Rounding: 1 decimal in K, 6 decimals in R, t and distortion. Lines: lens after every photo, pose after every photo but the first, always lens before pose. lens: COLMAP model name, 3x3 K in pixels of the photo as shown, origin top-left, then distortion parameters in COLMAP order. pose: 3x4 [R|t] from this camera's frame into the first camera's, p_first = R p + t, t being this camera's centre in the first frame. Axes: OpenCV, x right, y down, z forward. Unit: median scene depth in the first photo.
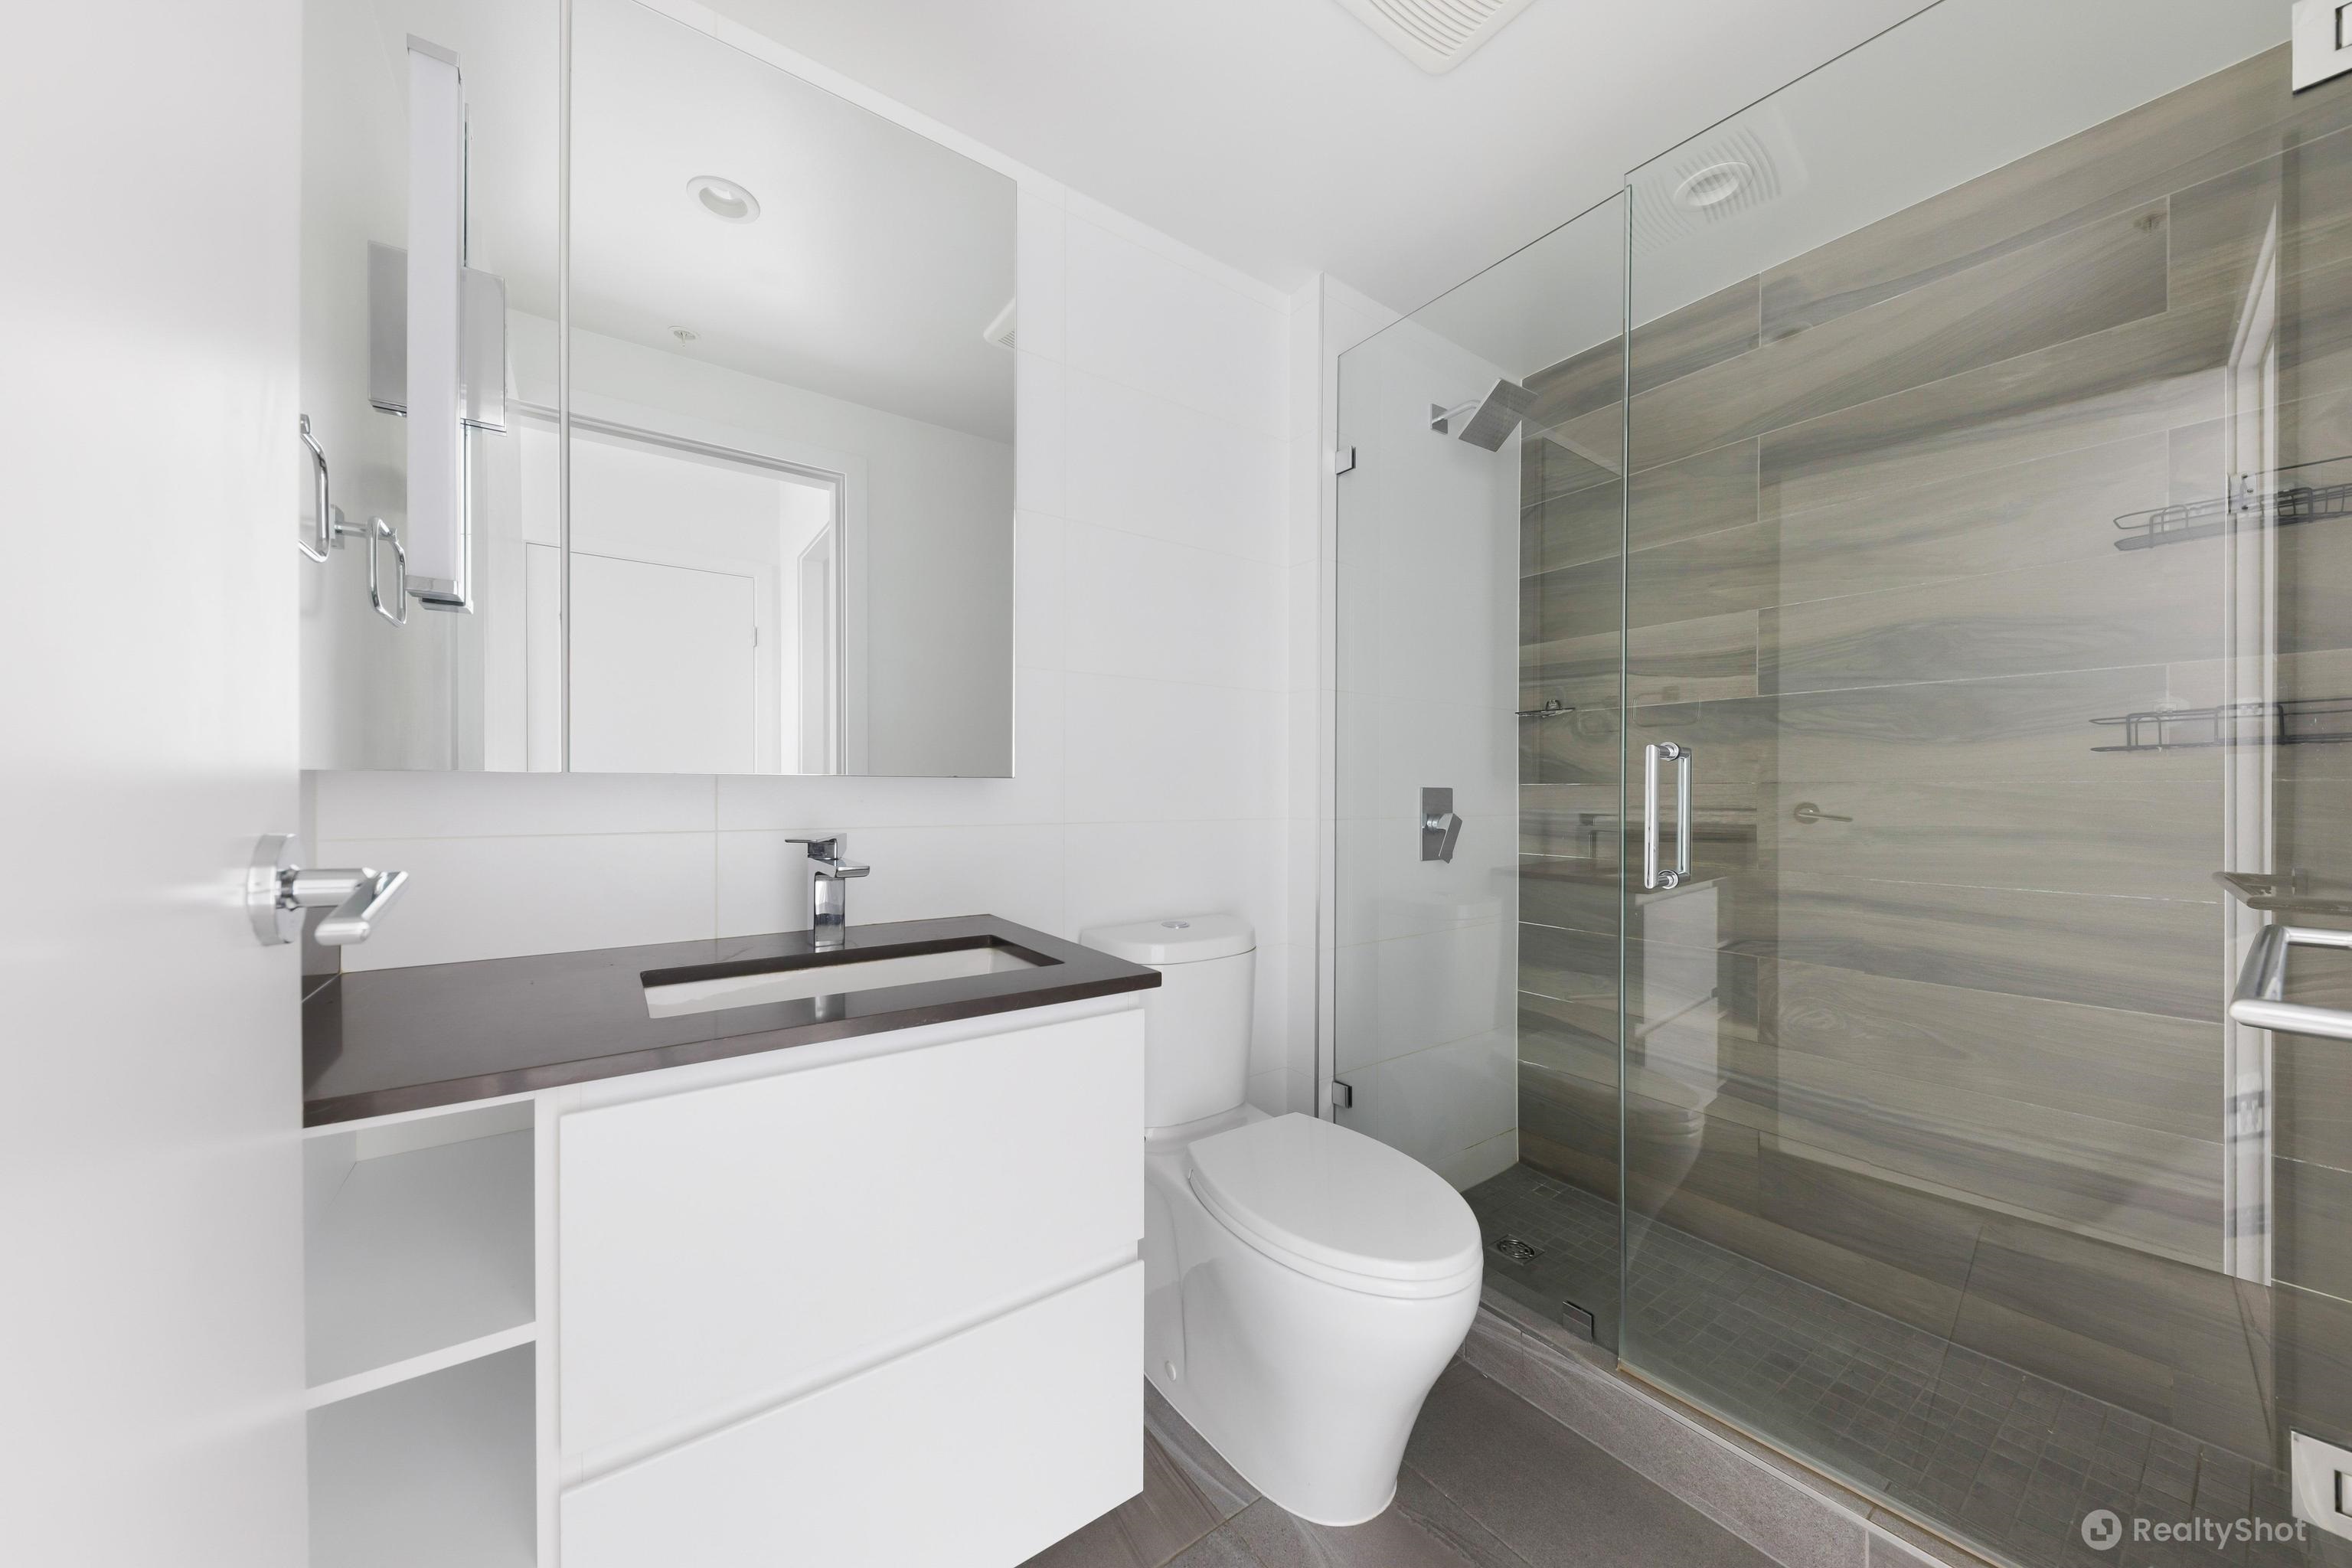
lens RADIAL K [[823.9, 0, 1184.2], [0, 823.9, 789.2], [0, 0, 1]] dist [0.012114, -0.007377]
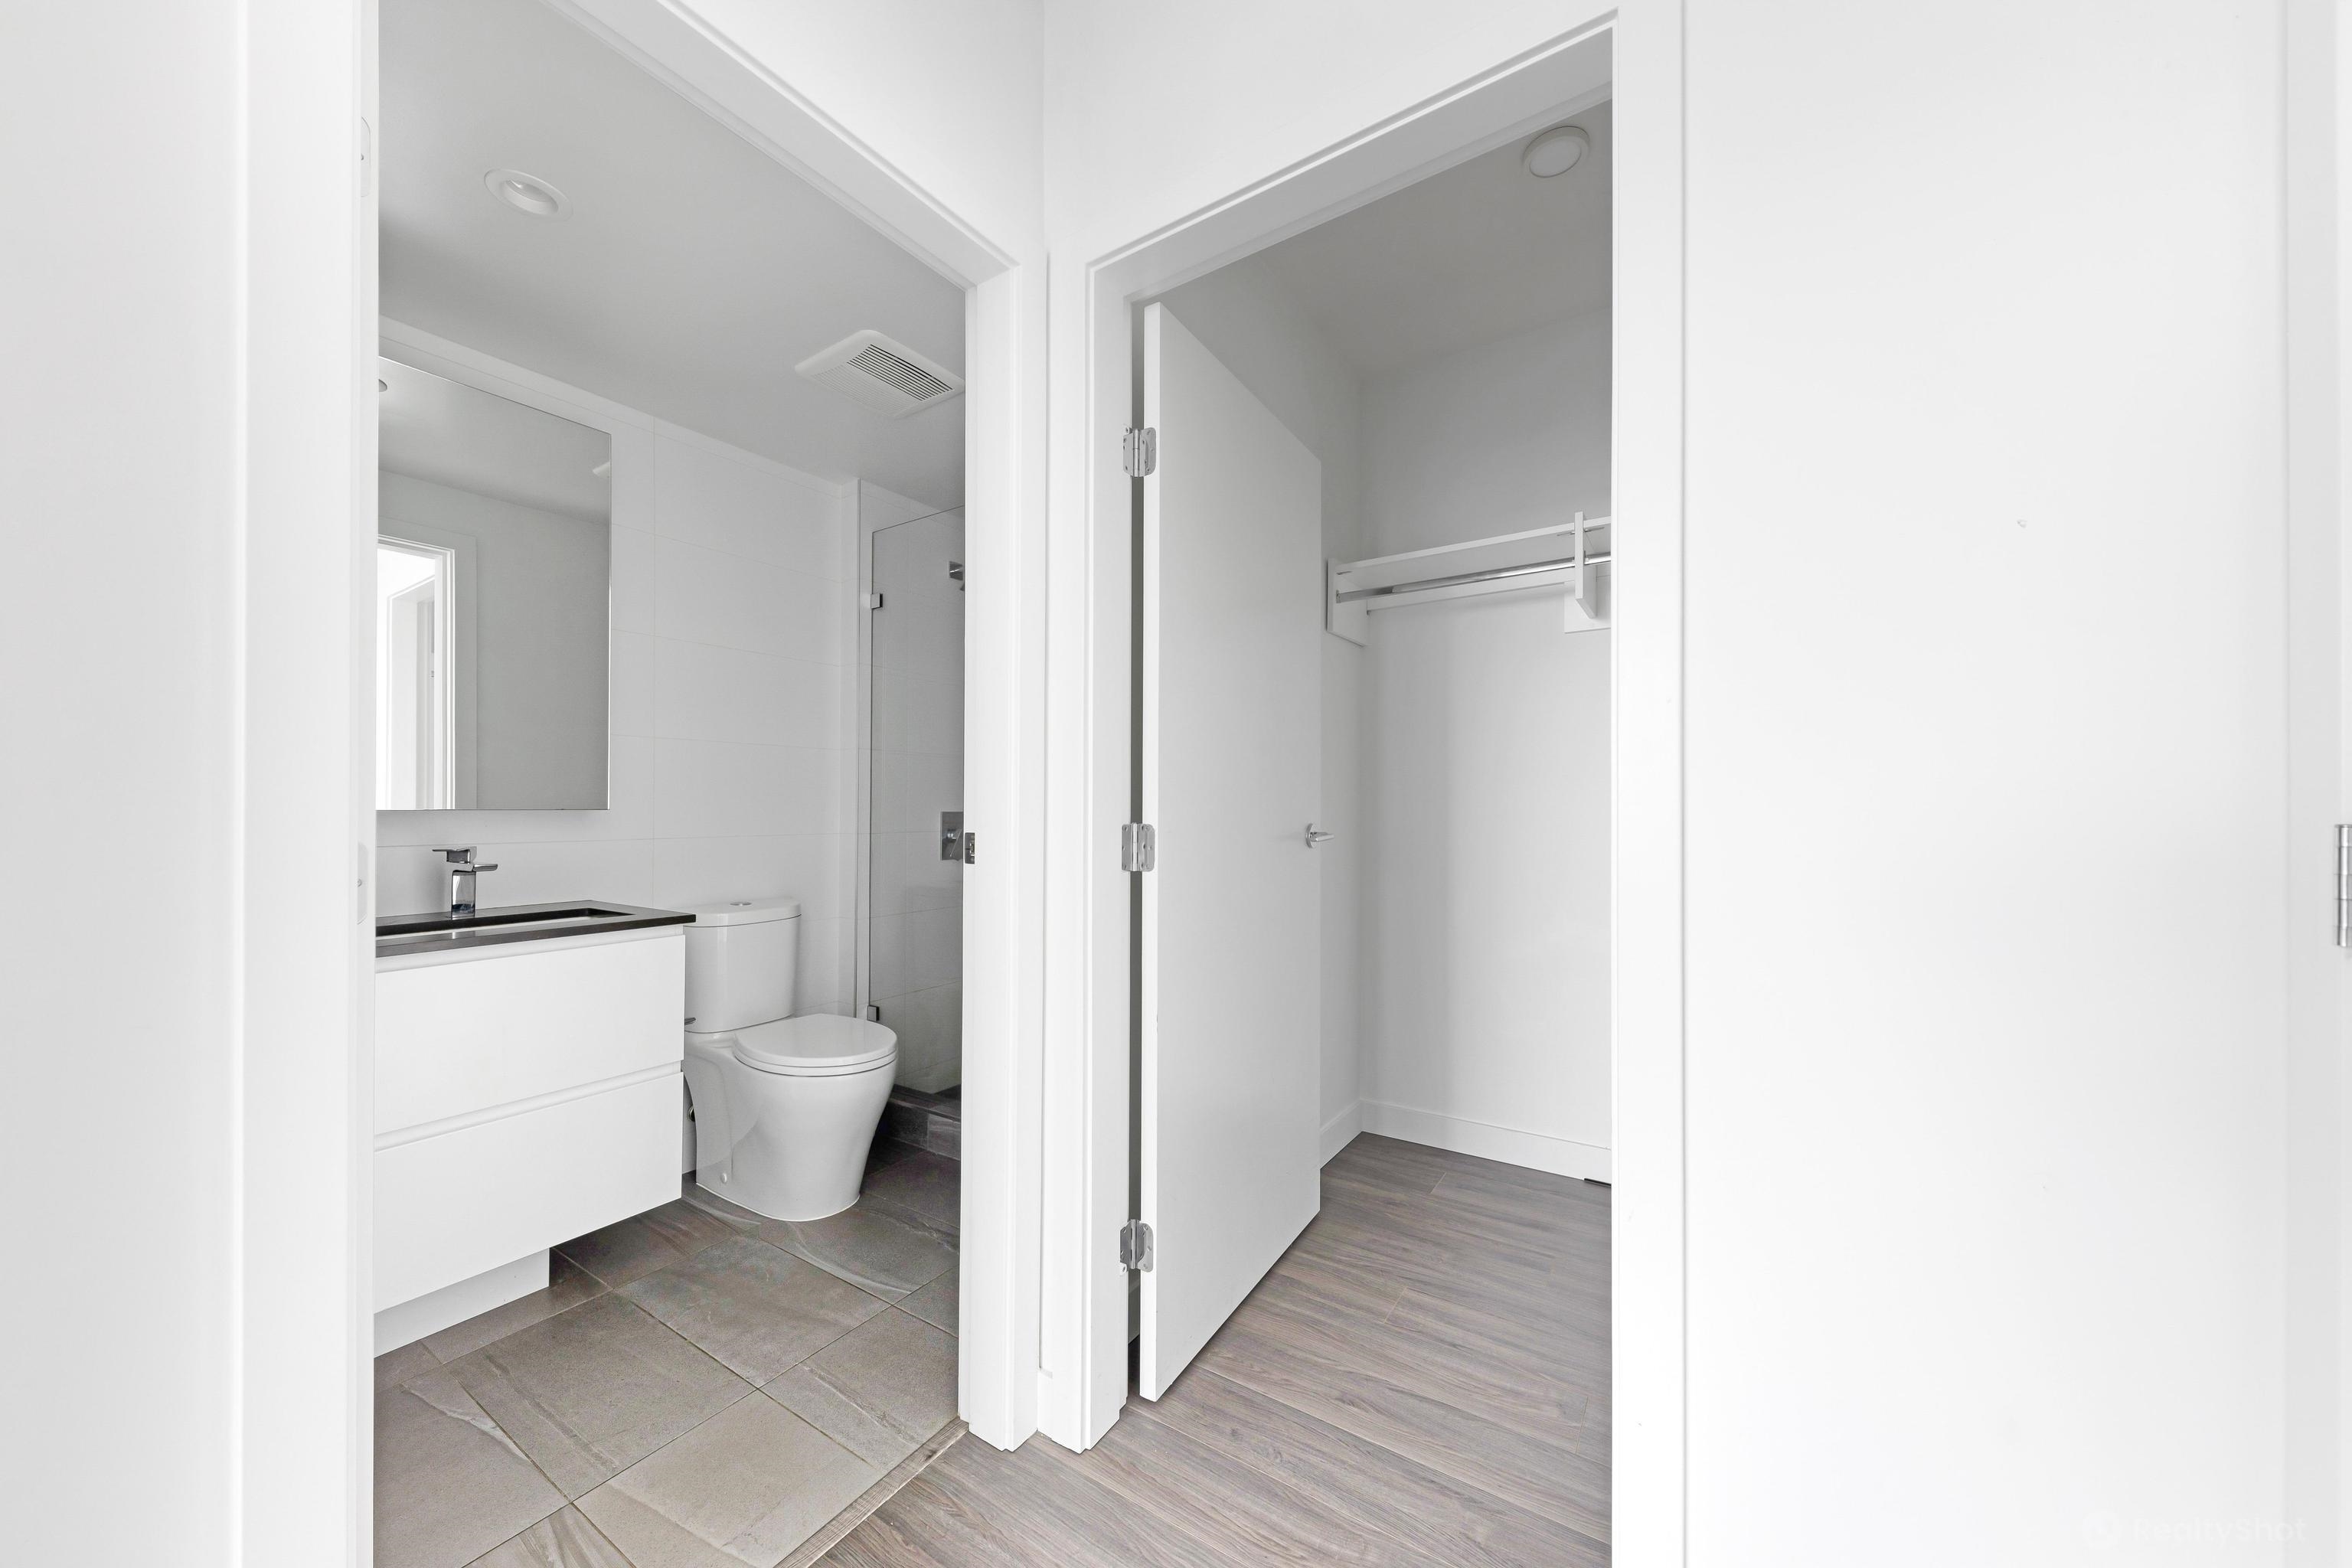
lens RADIAL K [[815.6, 0, 1206.9], [0, 815.6, 789.9], [0, 0, 1]] dist [0.001999, -0.000008]
pose [[0.926916, 0.003296, 0.375255, 0.263348], [0.005418, 0.999740, -0.022165, -0.008448], [-0.375231, 0.022579, 0.926656, -0.861255]]
